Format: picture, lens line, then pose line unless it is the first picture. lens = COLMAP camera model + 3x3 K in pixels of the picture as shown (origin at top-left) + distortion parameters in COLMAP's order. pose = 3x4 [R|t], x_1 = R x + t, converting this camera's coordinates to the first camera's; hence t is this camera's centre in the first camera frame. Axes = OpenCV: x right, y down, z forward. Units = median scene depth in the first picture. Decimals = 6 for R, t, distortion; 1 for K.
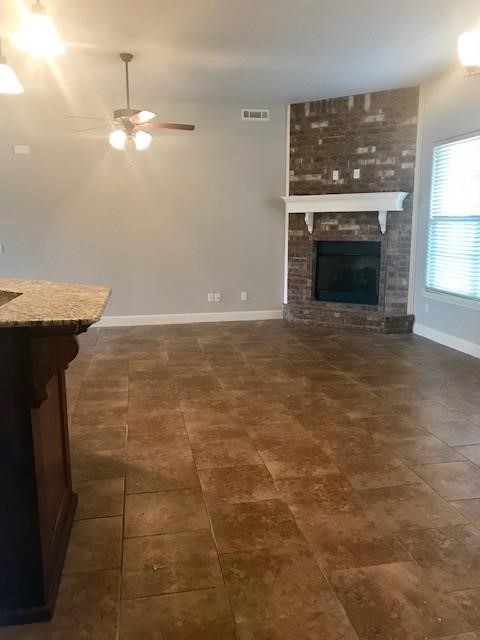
lens RADIAL K [[535.8, 0, 240.0], [0, 535.8, 320.0], [0, 0, 1]] dist [0.012618, 0.006176]
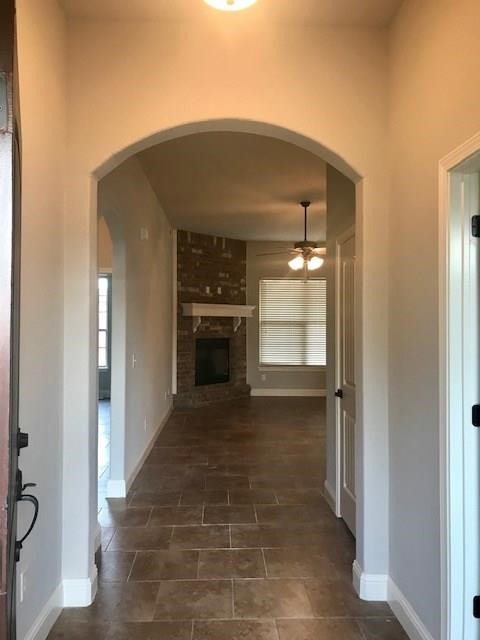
lens RADIAL K [[535.8, 0, 240.0], [0, 535.8, 320.0], [0, 0, 1]] dist [0.012618, 0.006176]
pose [[0.137017, 0.012500, 0.990490, -1.142308], [0.171352, 0.984547, -0.036128, -0.133223], [-0.975636, 0.174672, 0.132758, 0.758004]]
